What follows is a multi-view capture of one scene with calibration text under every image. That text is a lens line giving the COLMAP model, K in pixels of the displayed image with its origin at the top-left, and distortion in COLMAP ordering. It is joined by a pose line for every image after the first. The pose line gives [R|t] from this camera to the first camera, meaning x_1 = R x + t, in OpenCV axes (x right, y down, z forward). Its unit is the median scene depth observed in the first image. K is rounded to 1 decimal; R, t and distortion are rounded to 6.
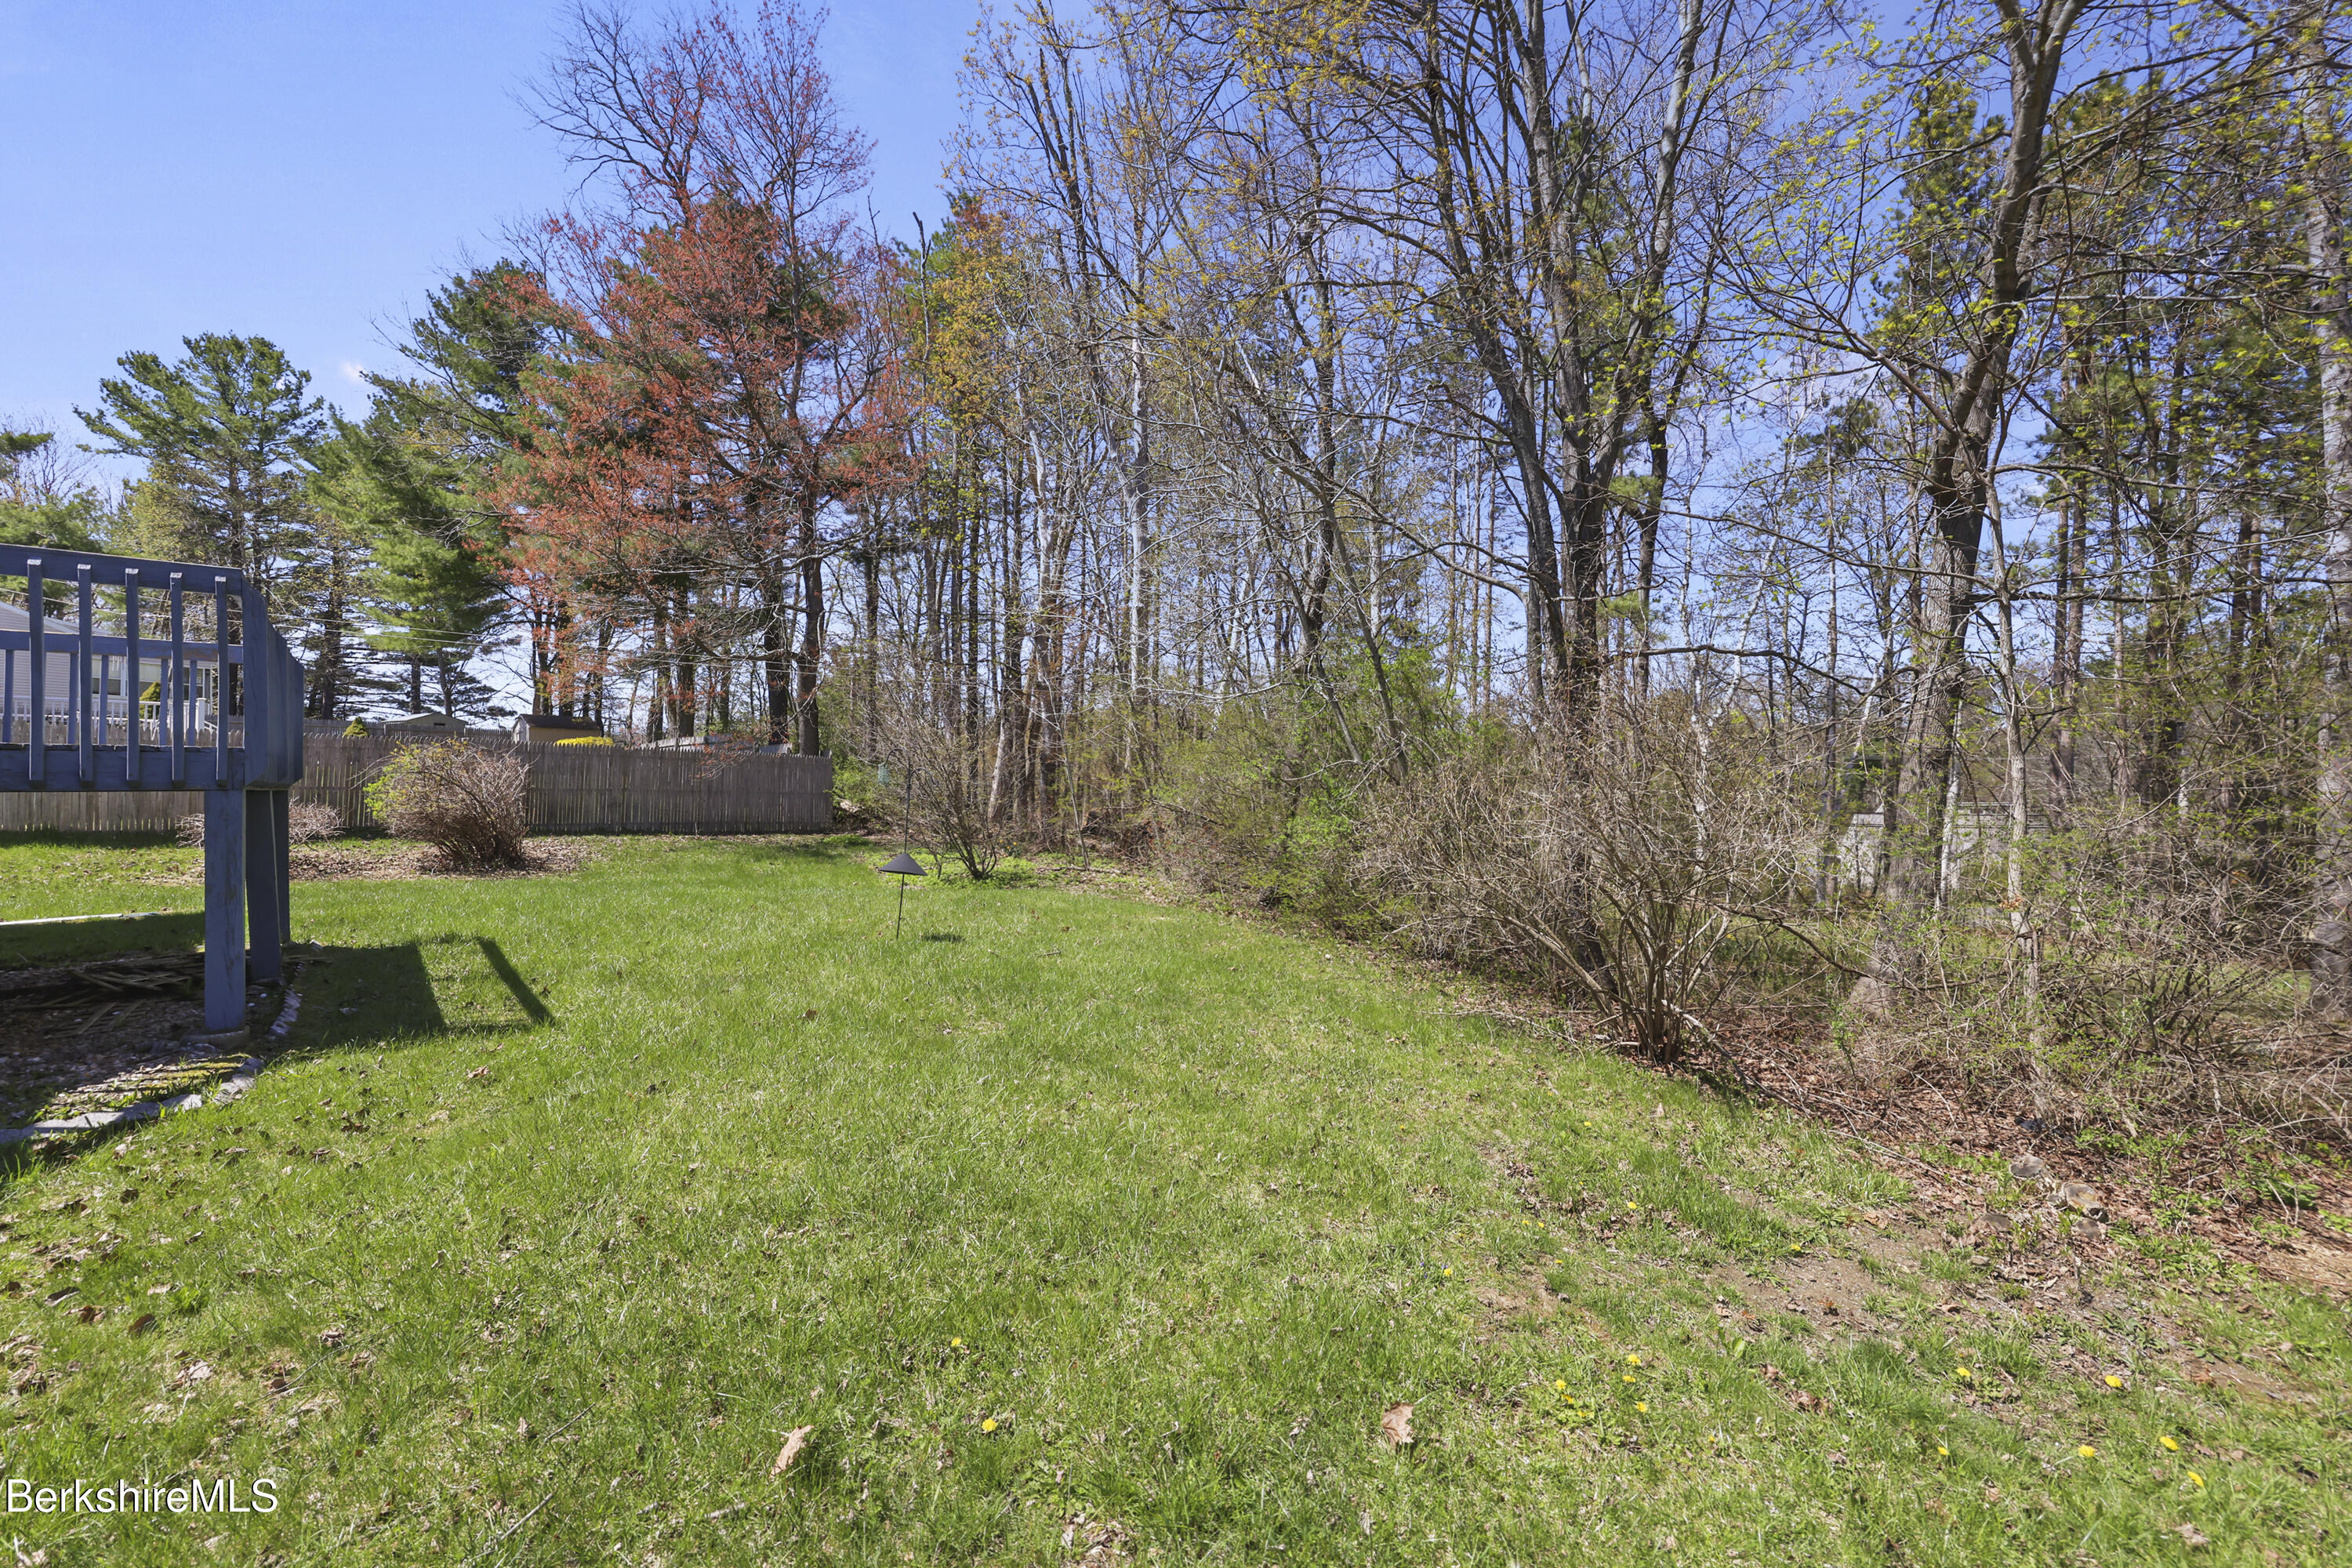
lens RADIAL K [[934.9, 0, 1181.2], [0, 934.9, 790.1], [0, 0, 1]] dist [0.003823, 0.000154]
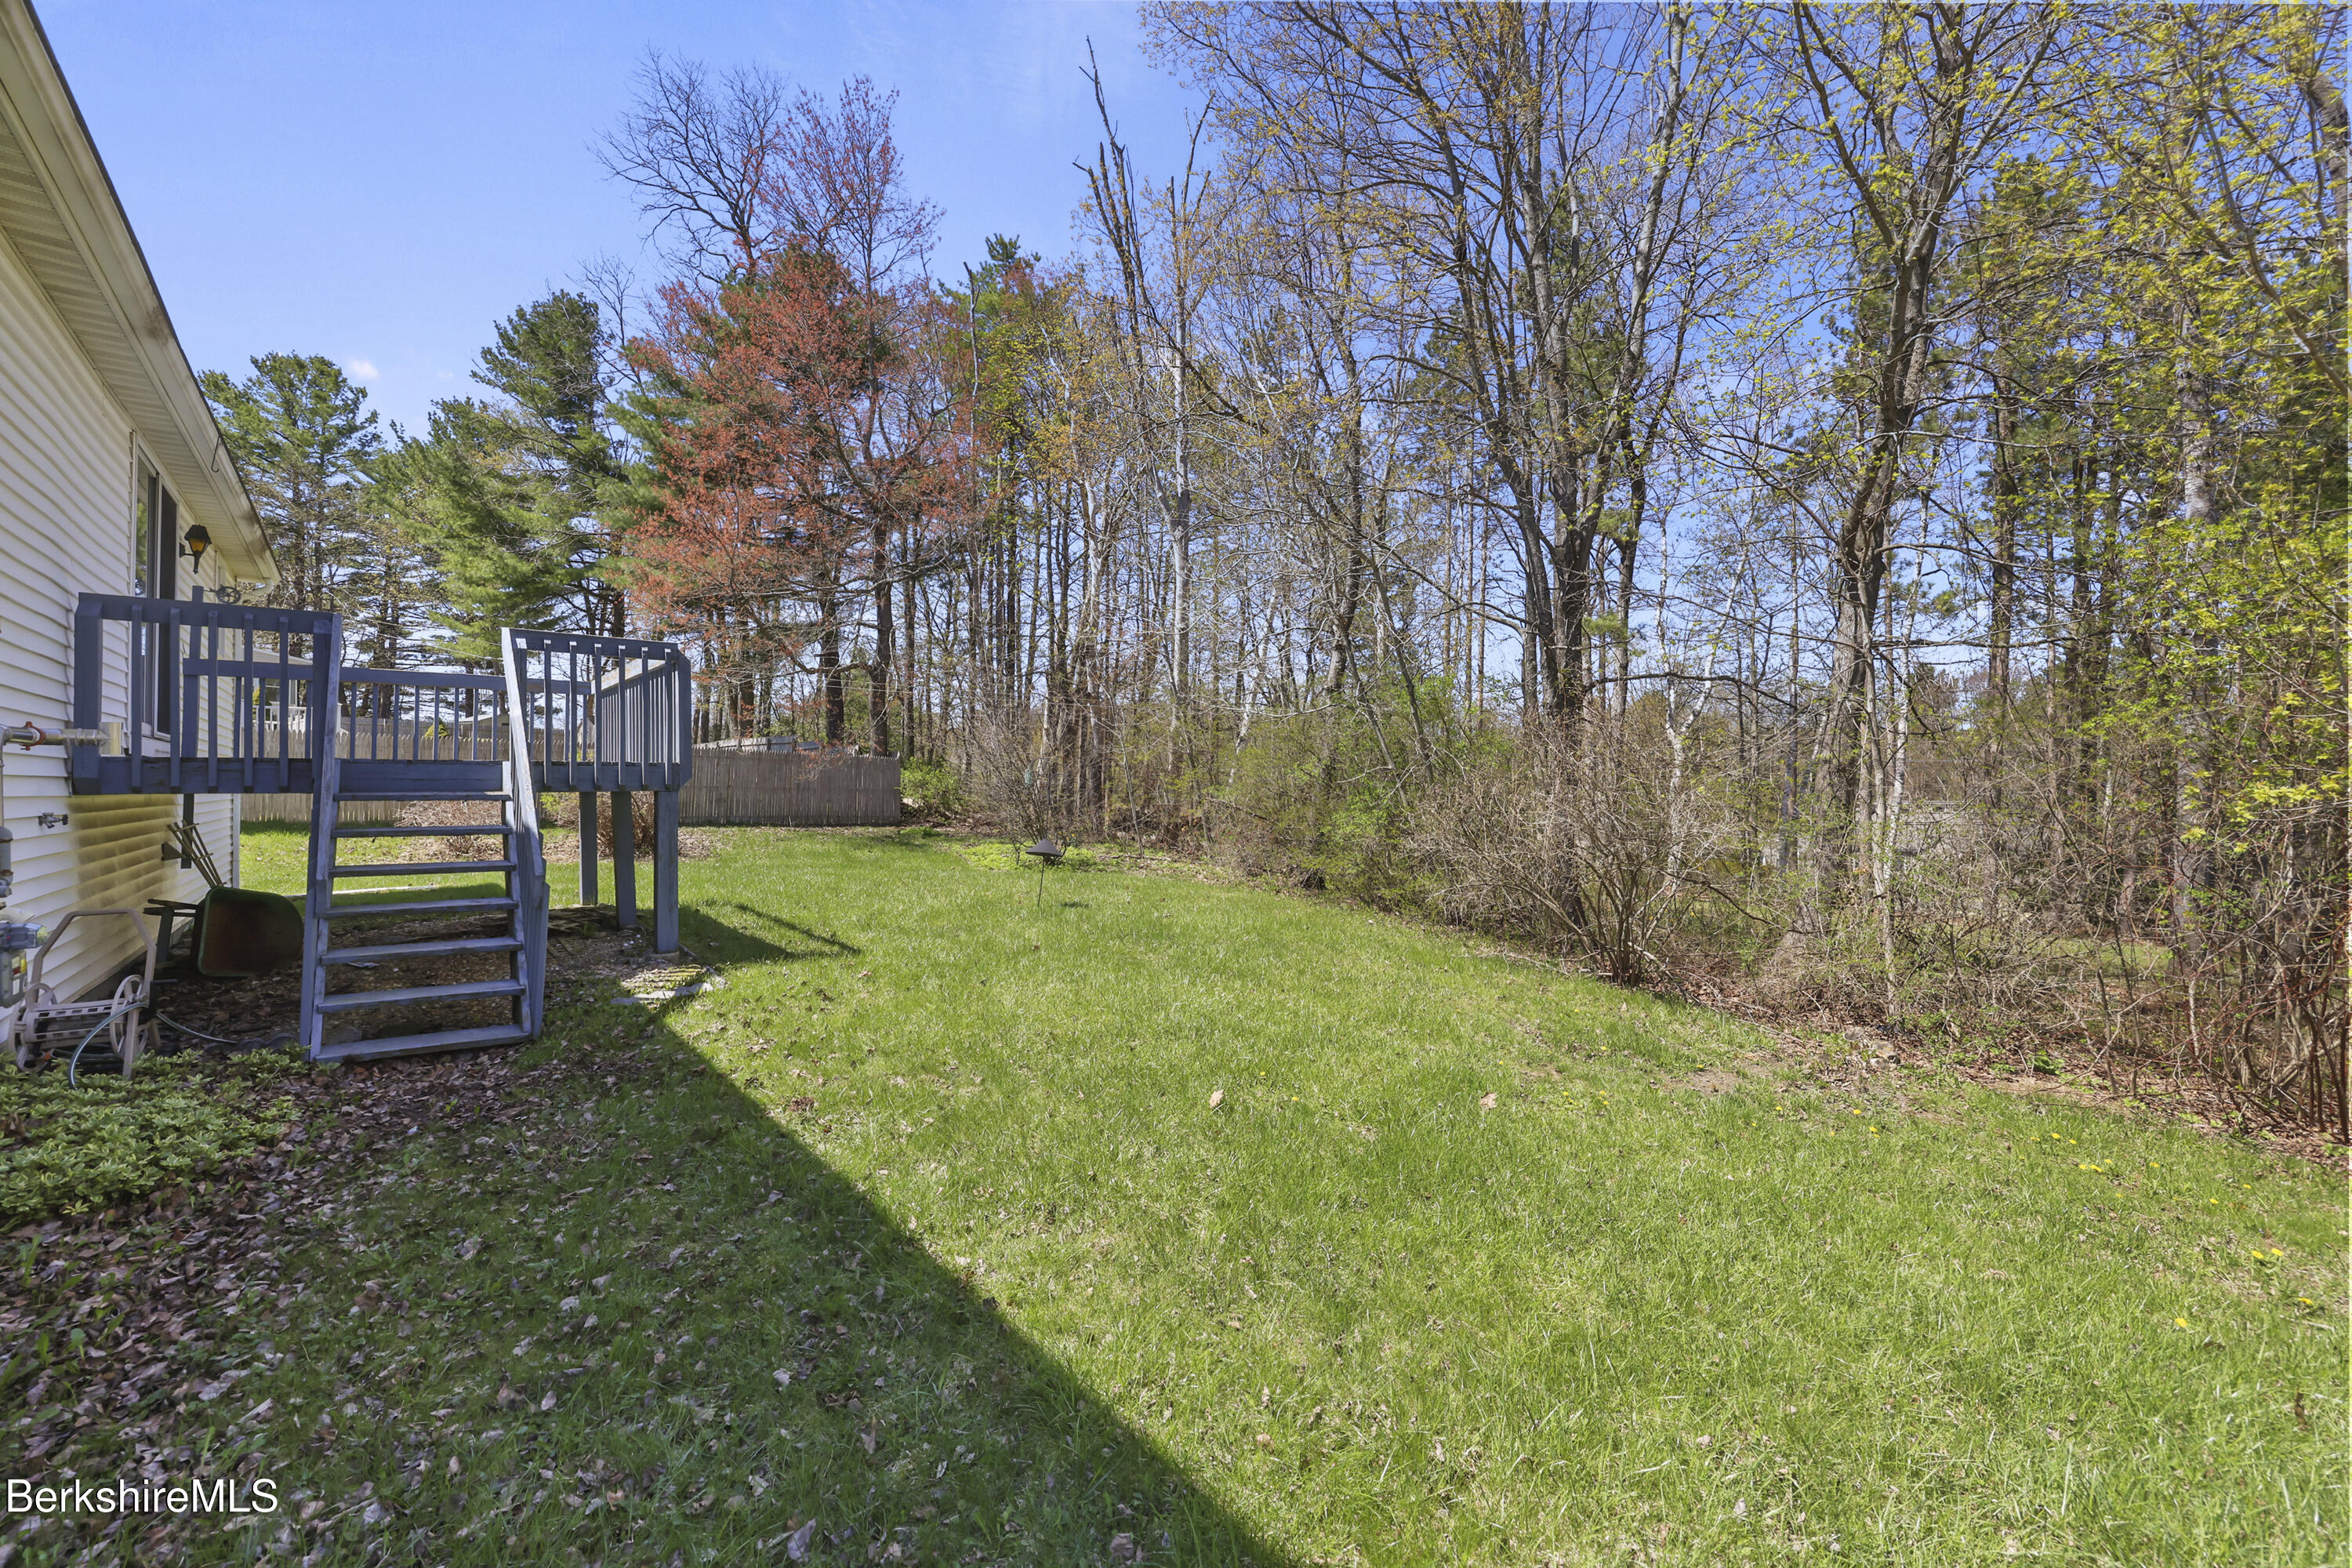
lens RADIAL K [[934.9, 0, 1170.3], [0, 934.9, 787.7], [0, 0, 1]] dist [0.003823, 0.000154]
pose [[0.999978, 0.003016, 0.005831, -0.061664], [-0.003026, 0.999994, 0.001670, -0.002795], [-0.005826, -0.001688, 0.999982, -0.134820]]
